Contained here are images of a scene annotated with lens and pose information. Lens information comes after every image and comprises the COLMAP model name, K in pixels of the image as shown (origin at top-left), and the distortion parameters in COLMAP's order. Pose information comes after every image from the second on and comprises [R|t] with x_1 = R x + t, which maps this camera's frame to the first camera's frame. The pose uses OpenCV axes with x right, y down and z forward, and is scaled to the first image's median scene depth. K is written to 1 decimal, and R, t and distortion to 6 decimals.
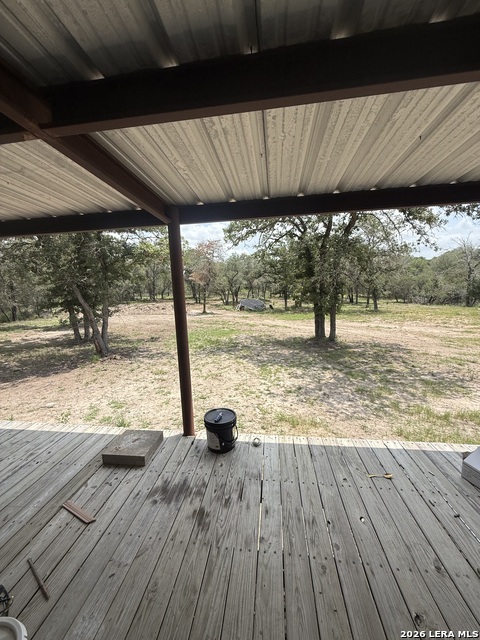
lens RADIAL K [[253.5, 0, 240.0], [0, 253.5, 320.0], [0, 0, 1]] dist [-0.001883, -0.000380]
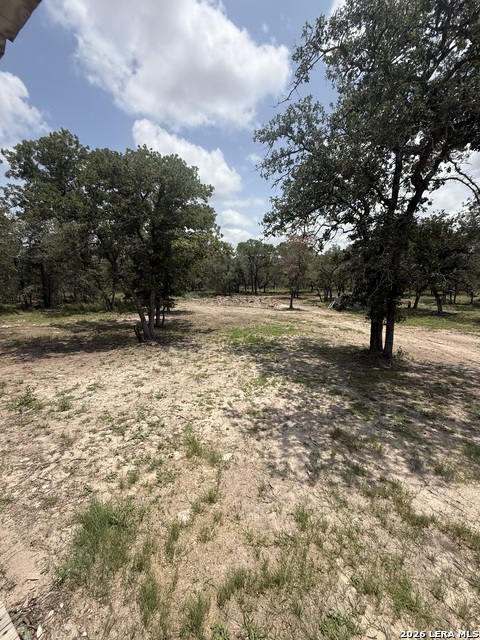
lens RADIAL K [[253.5, 0, 240.0], [0, 253.5, 320.0], [0, 0, 1]] dist [-0.001883, -0.000380]
pose [[0.909488, 0.082257, -0.407512, 0.285749], [-0.072597, 0.996593, 0.039140, -0.026801], [0.409343, -0.006013, 0.912361, 0.140891]]
